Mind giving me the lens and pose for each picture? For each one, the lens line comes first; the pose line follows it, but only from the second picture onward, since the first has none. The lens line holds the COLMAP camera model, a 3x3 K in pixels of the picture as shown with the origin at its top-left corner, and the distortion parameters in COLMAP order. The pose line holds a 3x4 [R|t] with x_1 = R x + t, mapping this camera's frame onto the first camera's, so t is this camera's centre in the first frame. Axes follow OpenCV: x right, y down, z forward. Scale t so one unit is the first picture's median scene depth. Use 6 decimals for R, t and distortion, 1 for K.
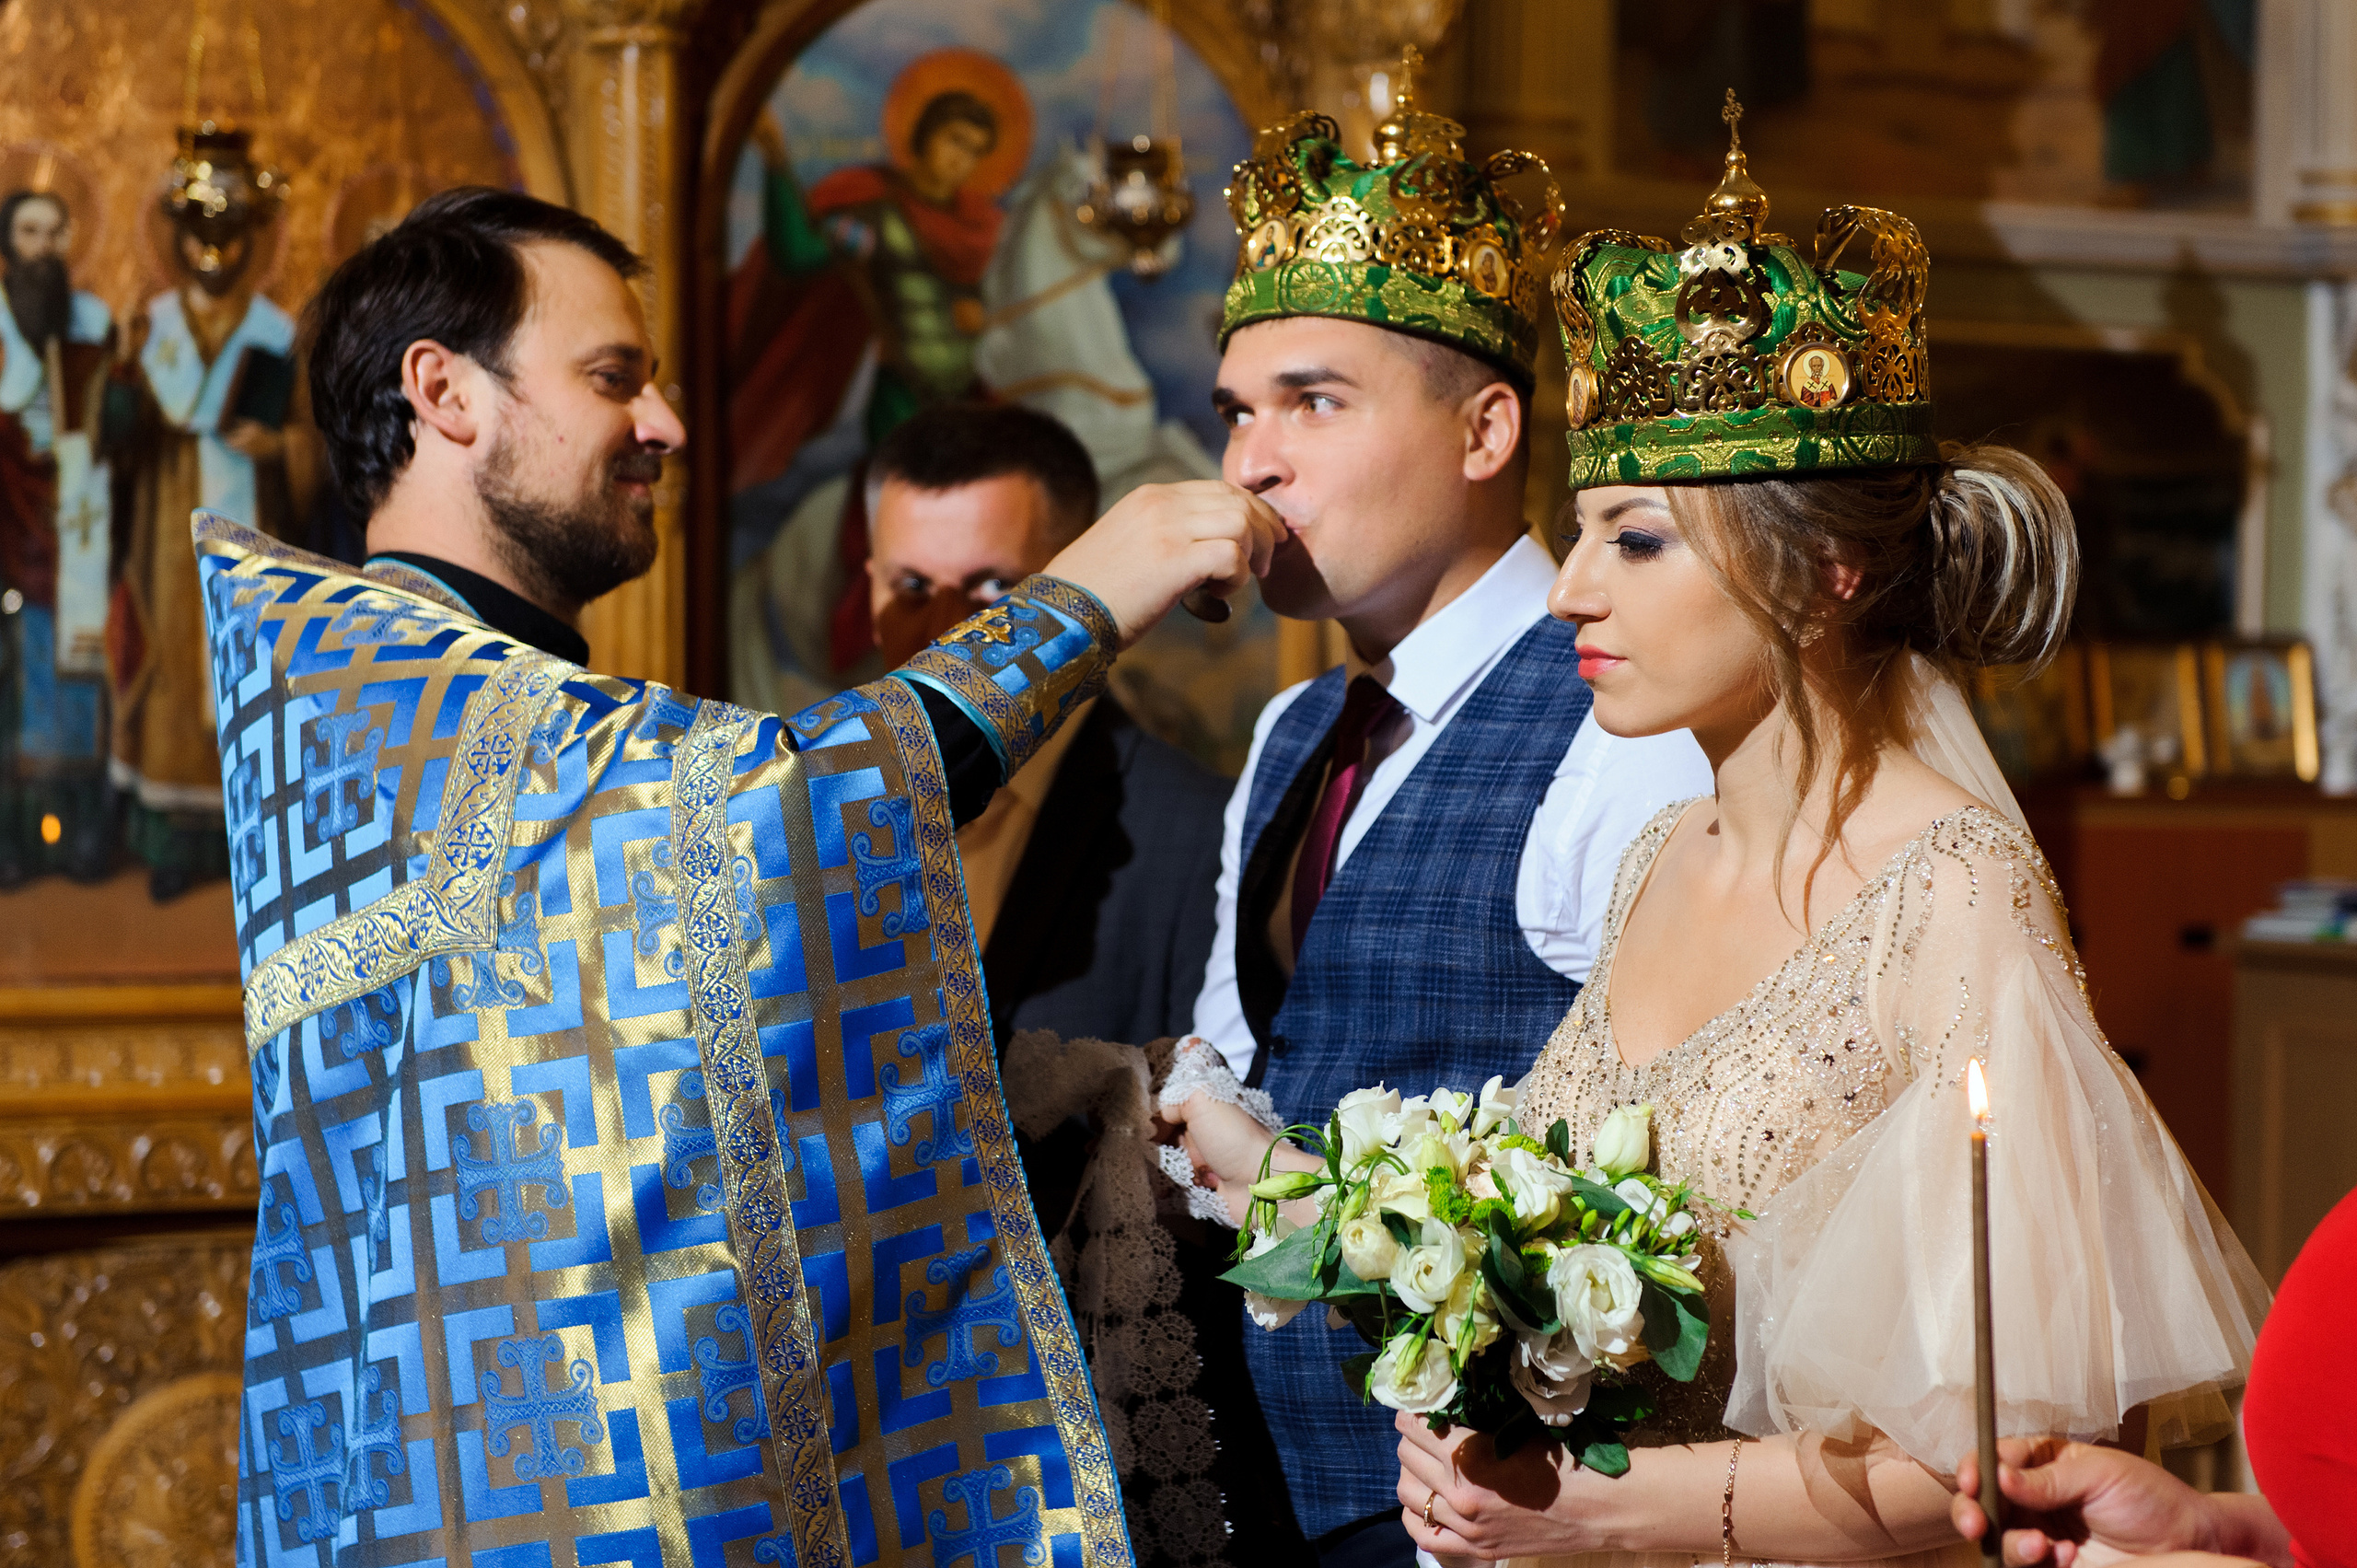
lens RADIAL K [[4932.0, 0, 1178.5], [0, 4932.0, 784.0], [0, 0, 1]] dist [-0.018878, -0.141738]
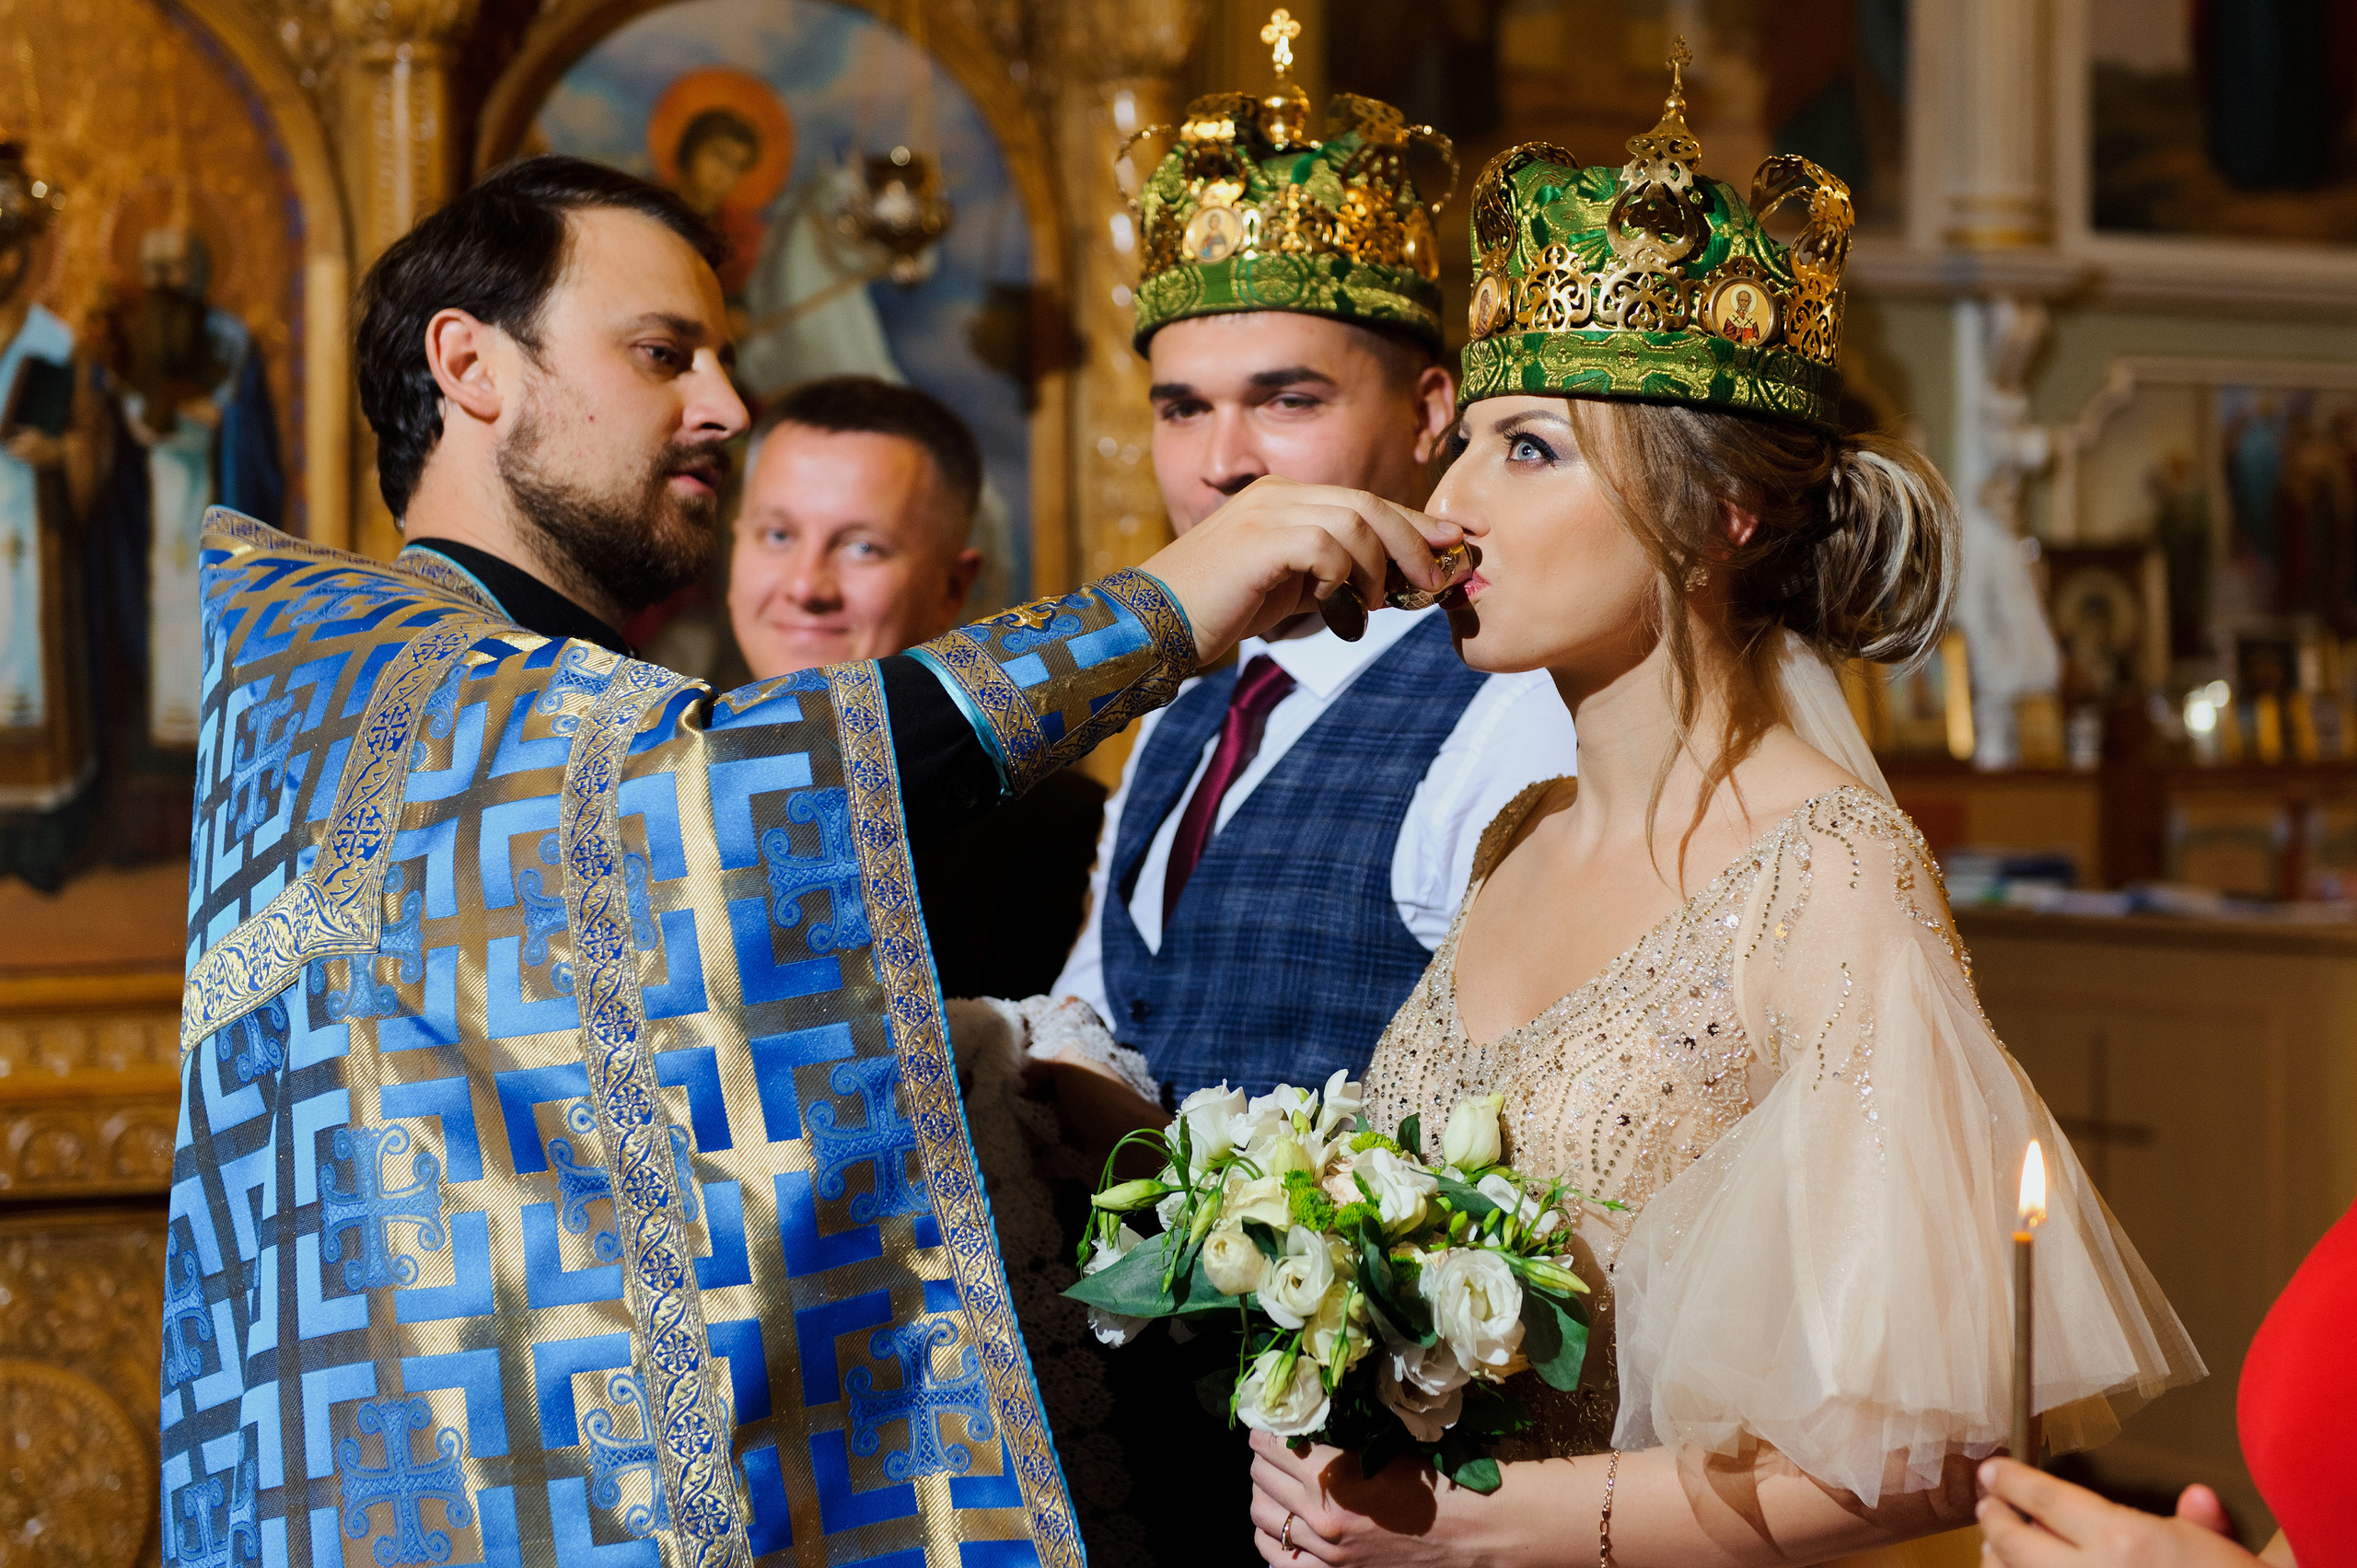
lens RADIAL K [[4405.0, 0, 1184.8], [0, 4405.0, 750.4], [0, 0, 1]] dist [0.022587, 0.049569]
pose [[0.997789, -0.011955, 0.065383, -0.022428], [0.012313, 0.999911, -0.005082, 0.001721], [-0.065317, 0.005876, 0.997847, 0.159076]]
